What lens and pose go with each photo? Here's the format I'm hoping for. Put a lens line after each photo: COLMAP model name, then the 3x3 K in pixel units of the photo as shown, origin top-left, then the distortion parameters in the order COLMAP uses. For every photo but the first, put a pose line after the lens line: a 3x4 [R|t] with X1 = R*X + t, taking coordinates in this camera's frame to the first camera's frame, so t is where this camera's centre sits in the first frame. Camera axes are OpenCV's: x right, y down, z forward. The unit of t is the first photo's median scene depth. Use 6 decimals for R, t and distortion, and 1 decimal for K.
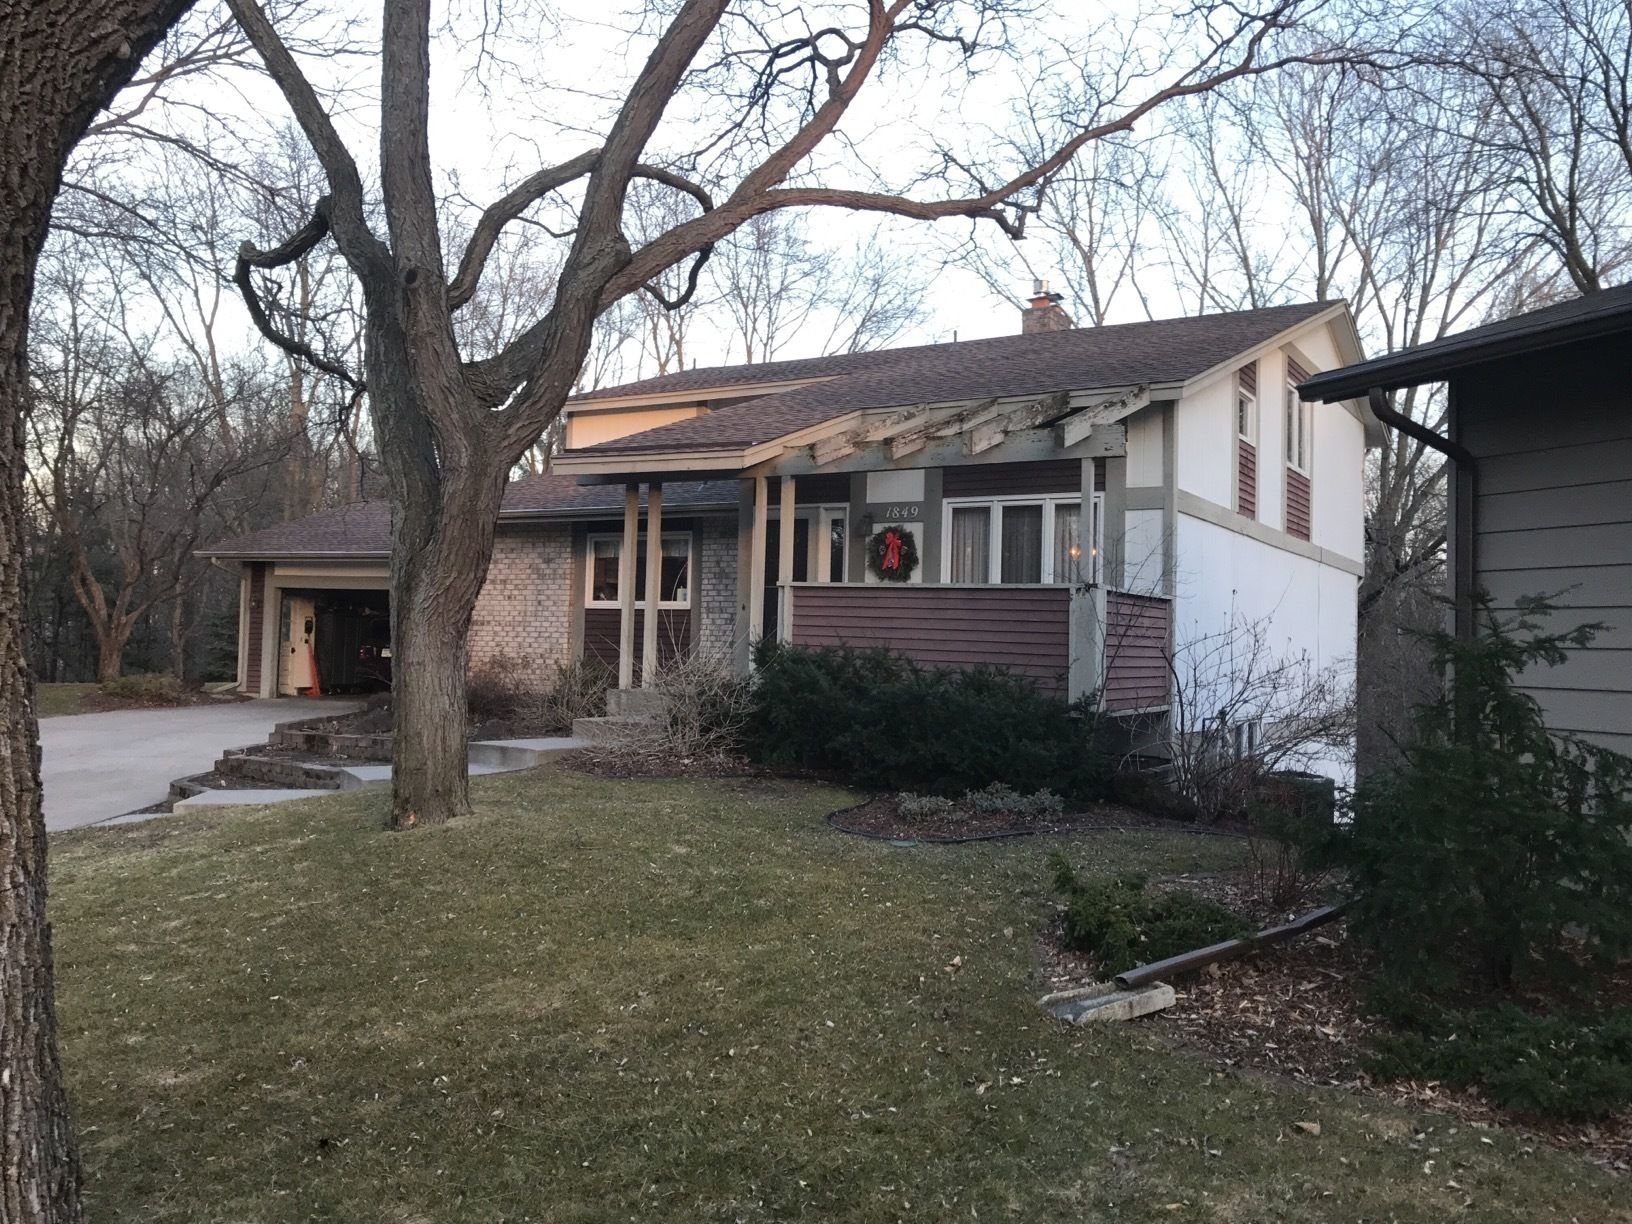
lens RADIAL K [[1362.9, 0, 826.7], [0, 1362.9, 613.6], [0, 0, 1]] dist [0.033487, -0.055065]
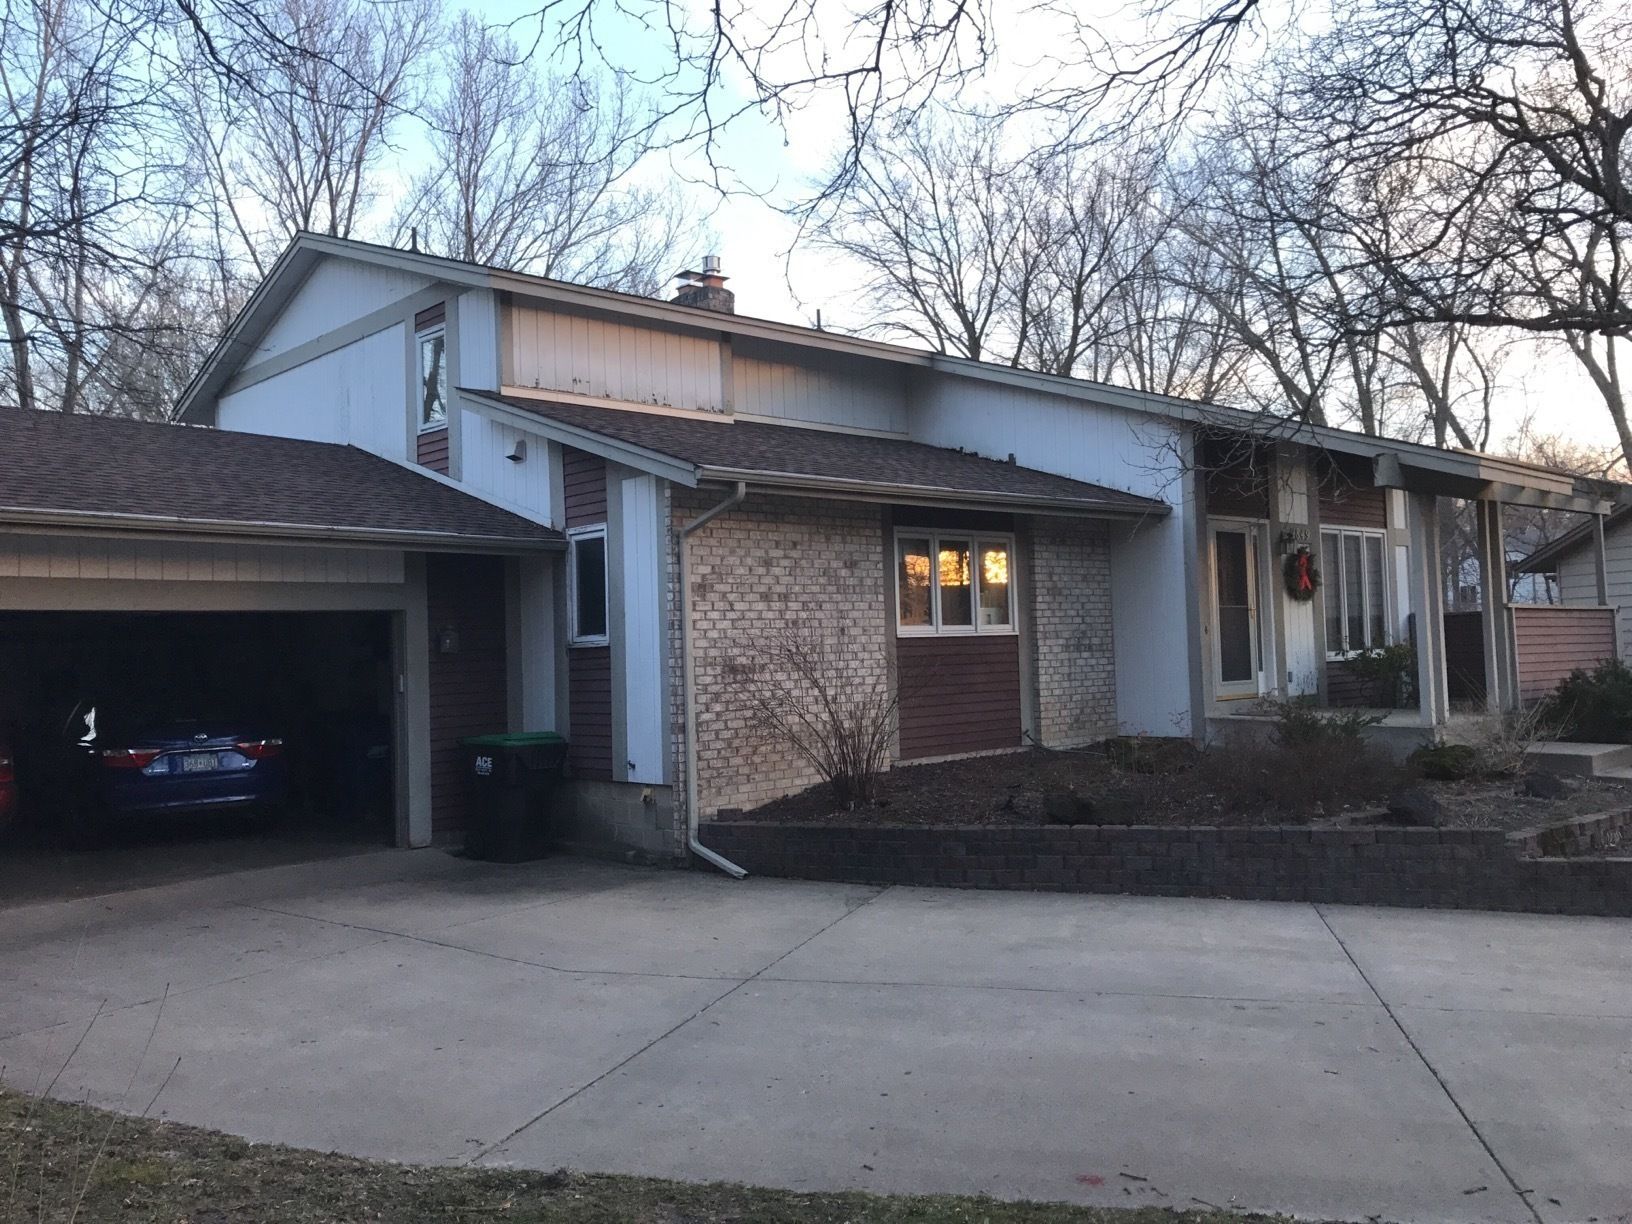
lens RADIAL K [[1362.9, 0, 813.4], [0, 1362.9, 586.9], [0, 0, 1]] dist [0.033487, -0.055065]
pose [[0.276408, 0.007900, 0.961008, -0.883591], [0.012538, 0.999851, -0.011826, -0.022713], [-0.960959, 0.015318, 0.276268, 0.909393]]
